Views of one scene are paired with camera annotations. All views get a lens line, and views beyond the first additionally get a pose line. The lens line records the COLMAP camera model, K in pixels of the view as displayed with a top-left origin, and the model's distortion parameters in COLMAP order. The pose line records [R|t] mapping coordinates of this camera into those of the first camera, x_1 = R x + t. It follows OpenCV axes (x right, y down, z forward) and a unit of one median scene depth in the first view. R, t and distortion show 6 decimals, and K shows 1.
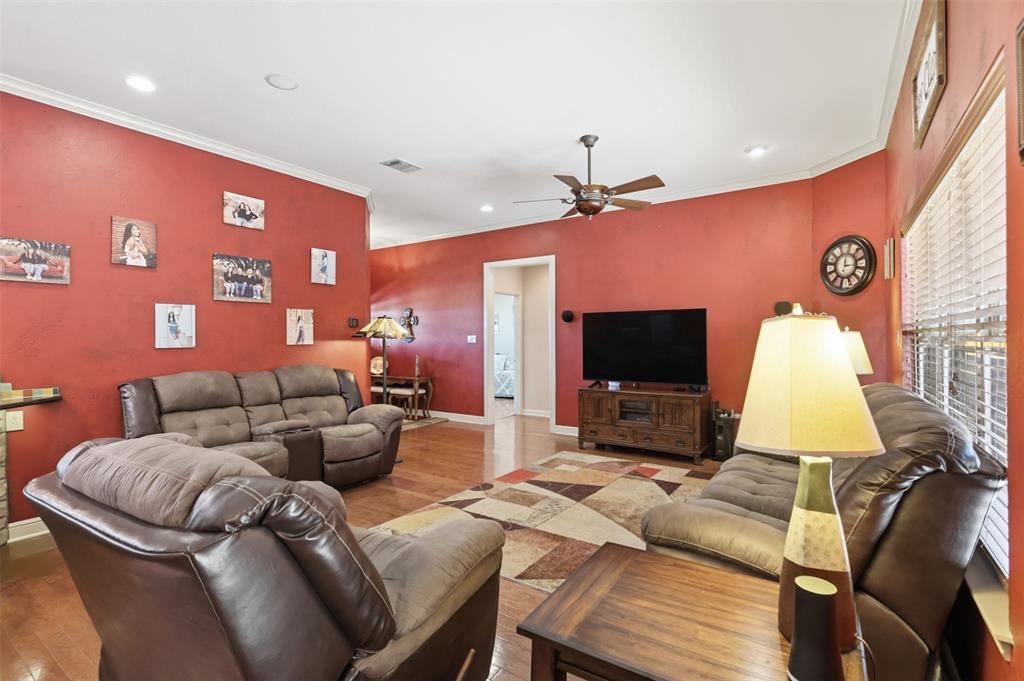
lens RADIAL K [[486.8, 0, 514.8], [0, 486.8, 338.8], [0, 0, 1]] dist [0.001003, 0.000083]
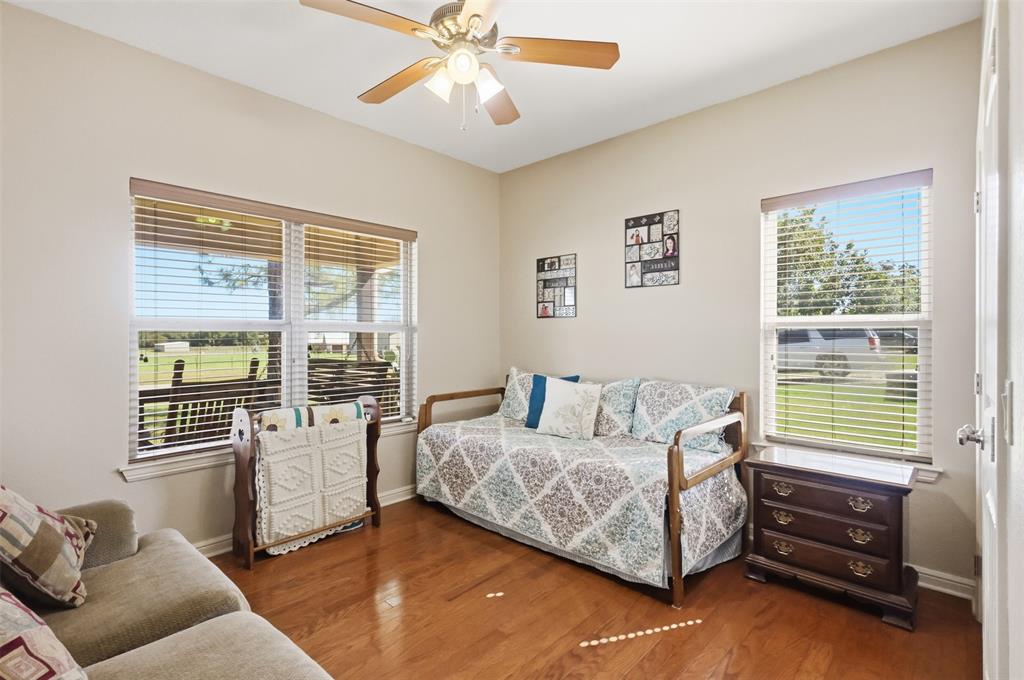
lens RADIAL K [[486.8, 0, 510.5], [0, 486.8, 337.7], [0, 0, 1]] dist [0.001003, 0.000083]
pose [[0.988214, 0.001856, -0.153065, -0.029346], [-0.001051, 0.999985, 0.005340, 0.004663], [0.153073, -0.005116, 0.988202, 0.754640]]
